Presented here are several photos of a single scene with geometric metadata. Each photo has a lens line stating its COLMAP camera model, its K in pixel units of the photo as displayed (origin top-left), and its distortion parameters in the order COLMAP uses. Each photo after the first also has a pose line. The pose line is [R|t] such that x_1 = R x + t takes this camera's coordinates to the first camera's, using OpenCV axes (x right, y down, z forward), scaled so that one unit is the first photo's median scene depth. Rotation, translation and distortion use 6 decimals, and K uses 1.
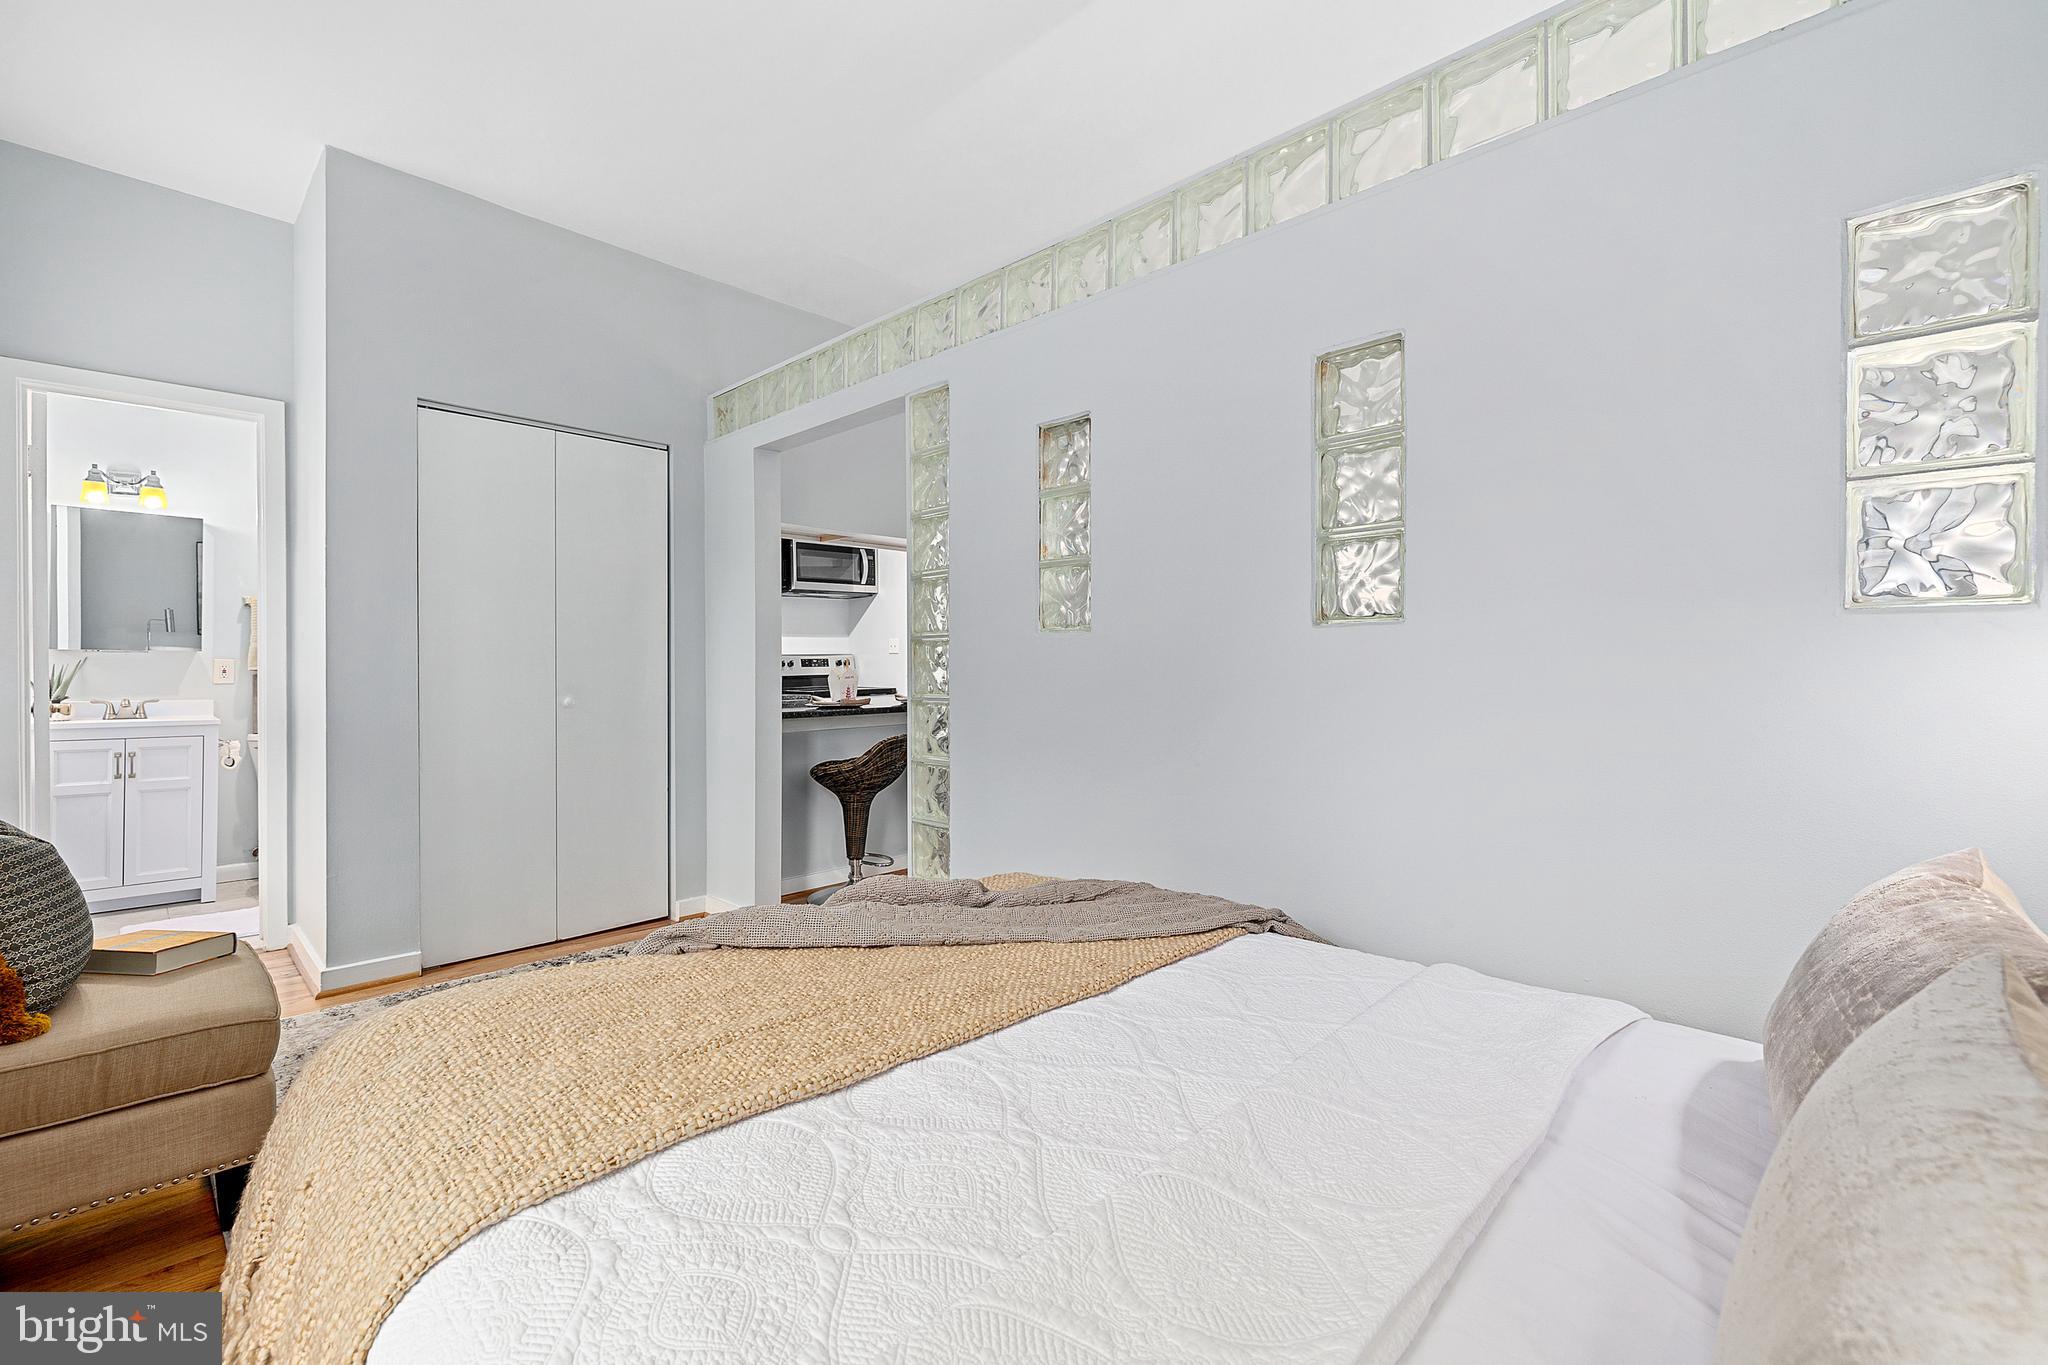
lens RADIAL K [[875.9, 0, 1016.8], [0, 875.9, 668.4], [0, 0, 1]] dist [0.001245, 0.000045]
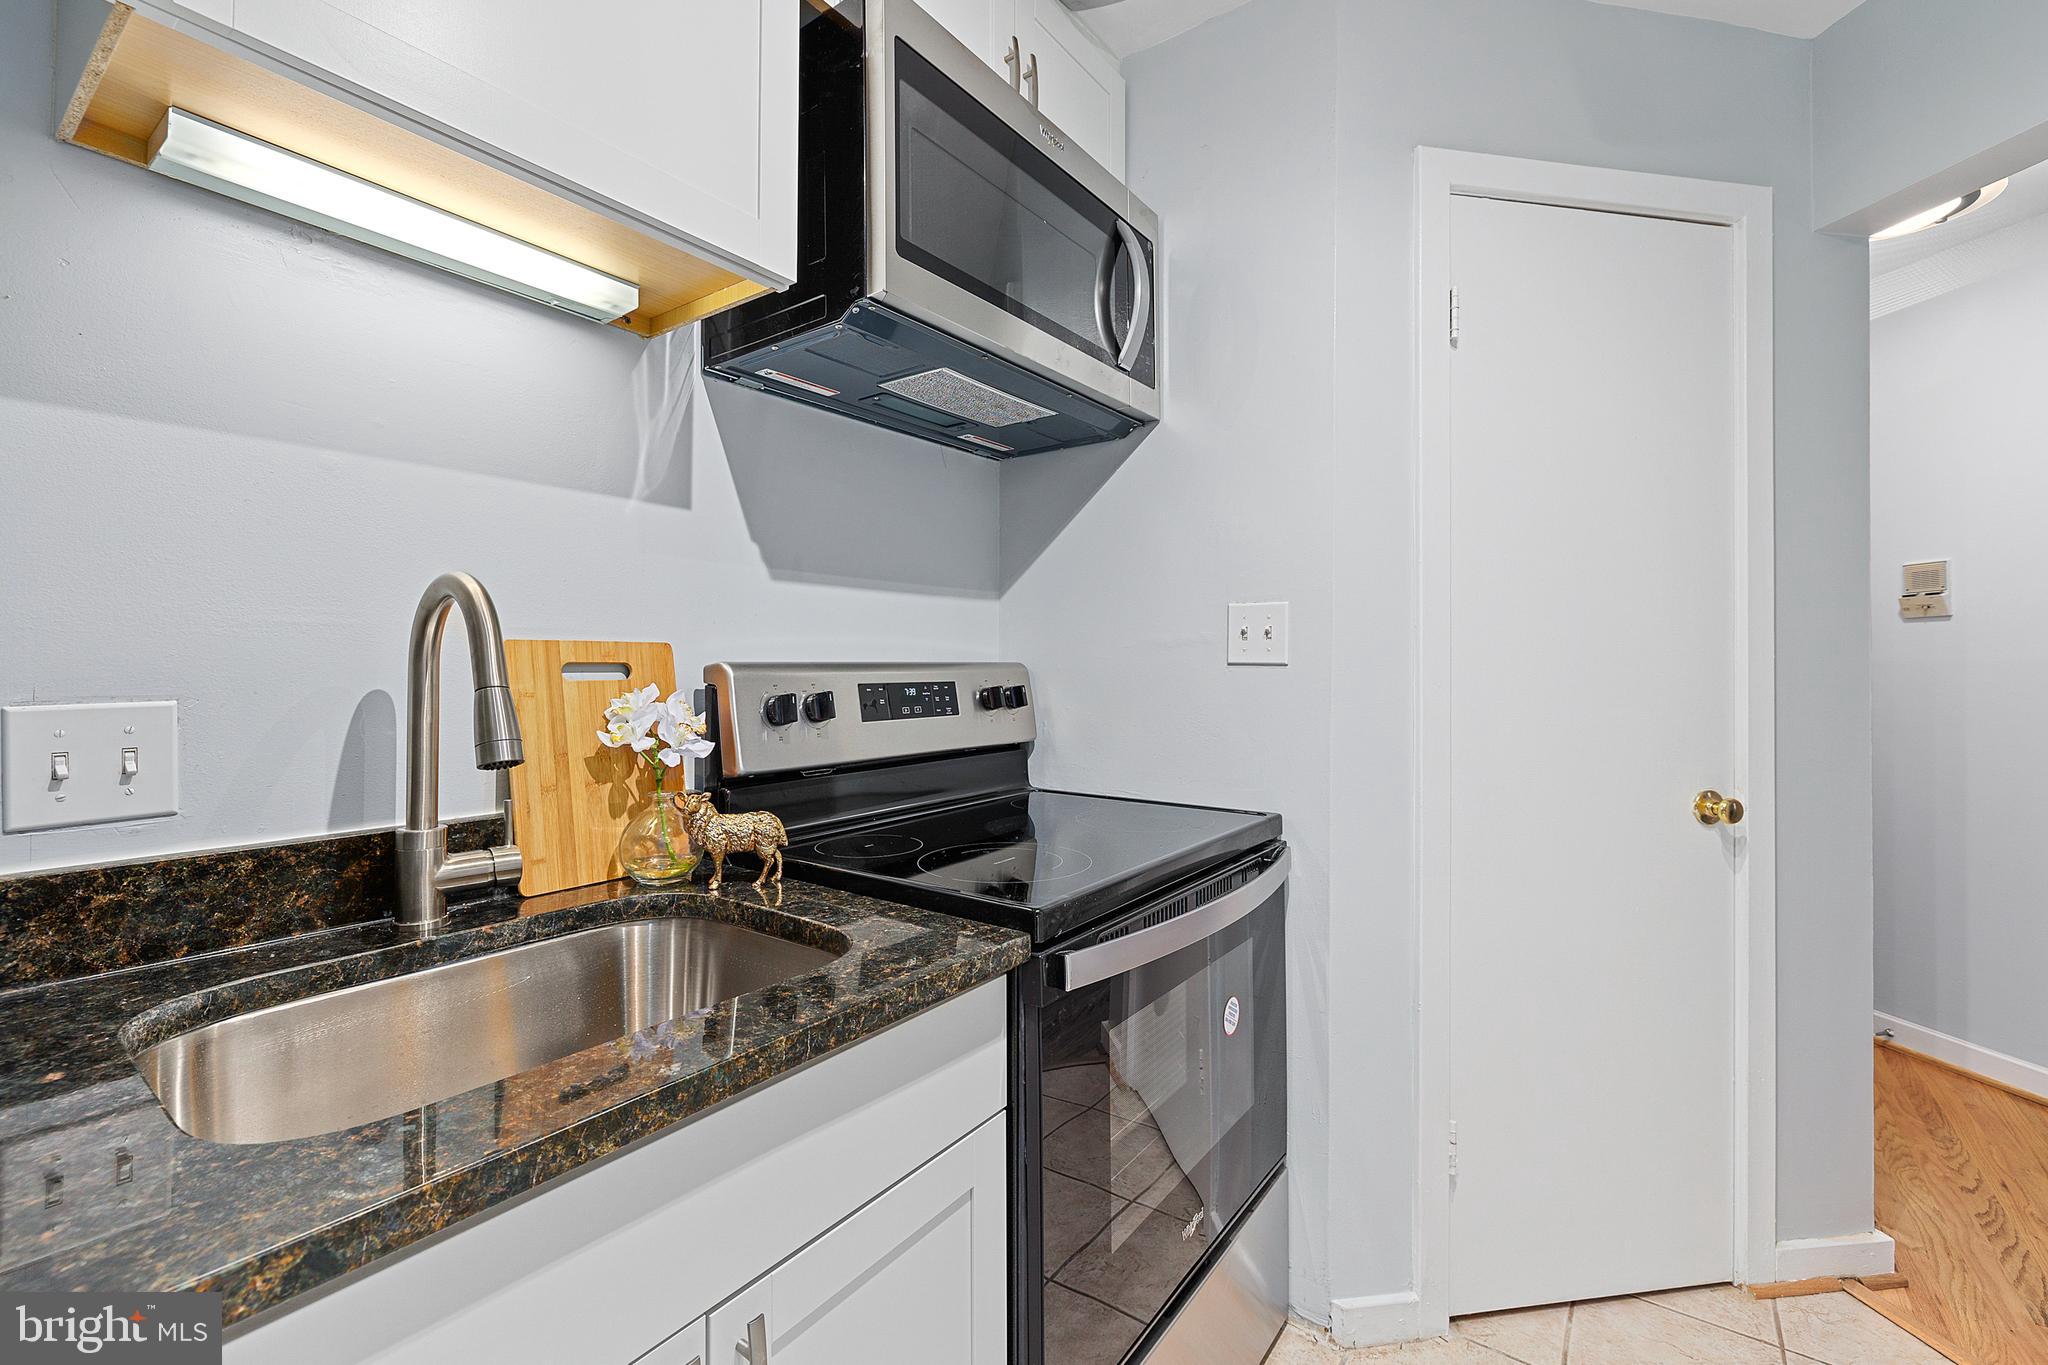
lens RADIAL K [[879.5, 0, 1016.8], [0, 879.5, 646.1], [0, 0, 1]] dist [0.004486, 0.000269]
pose [[0.991933, 0.012048, 0.126188, -0.233921], [-0.007937, 0.999423, -0.033029, -0.013046], [-0.126513, 0.031761, 0.991456, 0.772305]]
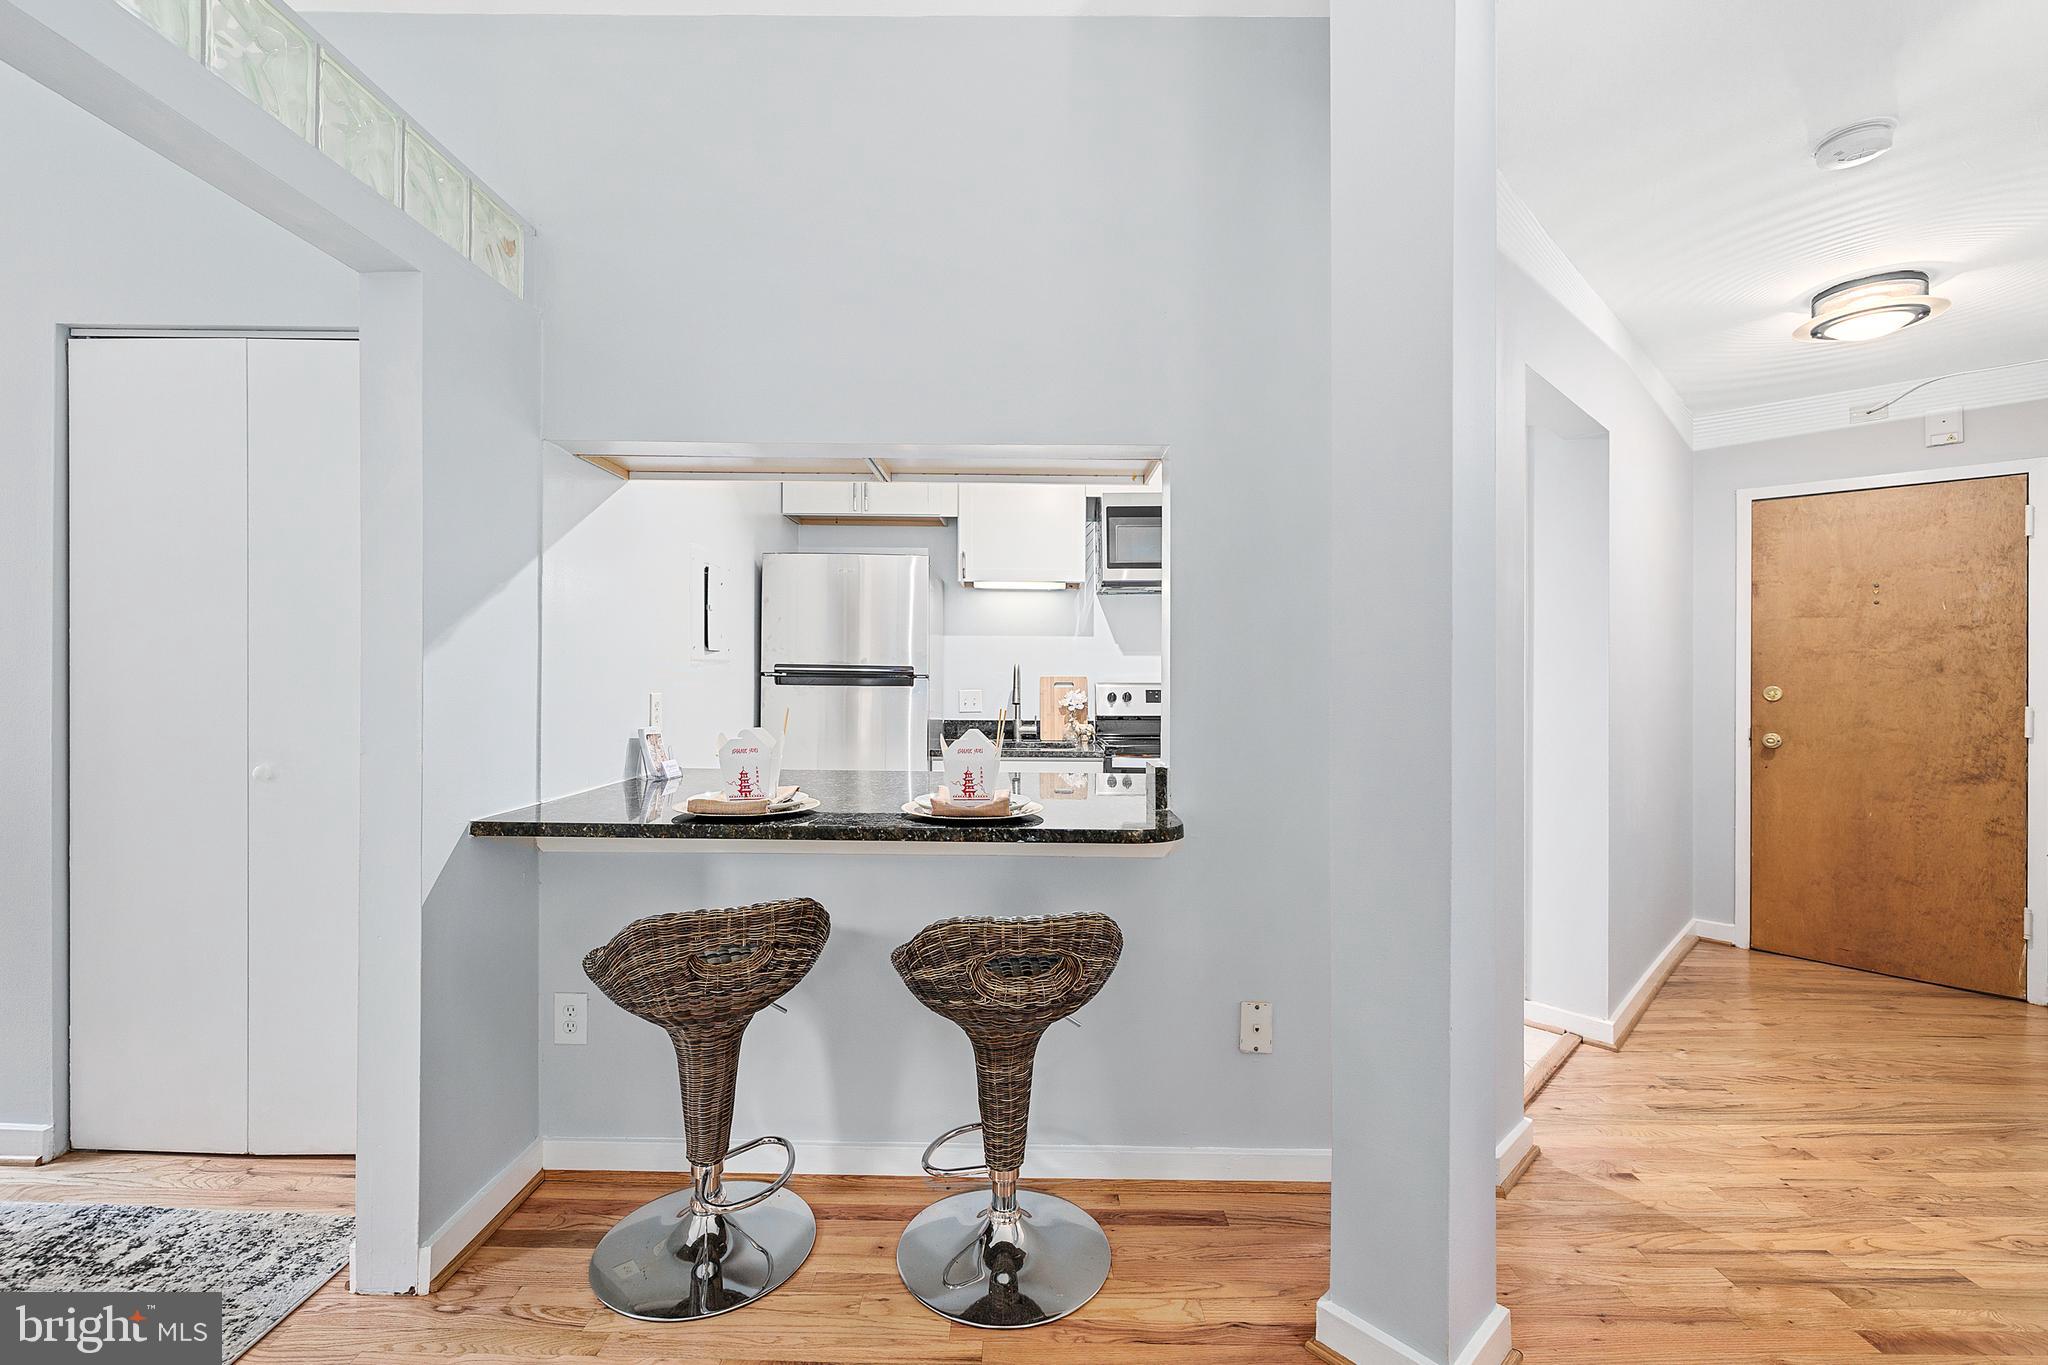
lens RADIAL K [[869.0, 0, 1011.8], [0, 869.0, 665.5], [0, 0, 1]] dist [-0.000449, -0.000062]
pose [[0.686628, 0.003136, -0.727002, 0.147926], [-0.016496, 0.999800, -0.011267, -0.019686], [0.726822, 0.019729, 0.686543, 0.487563]]
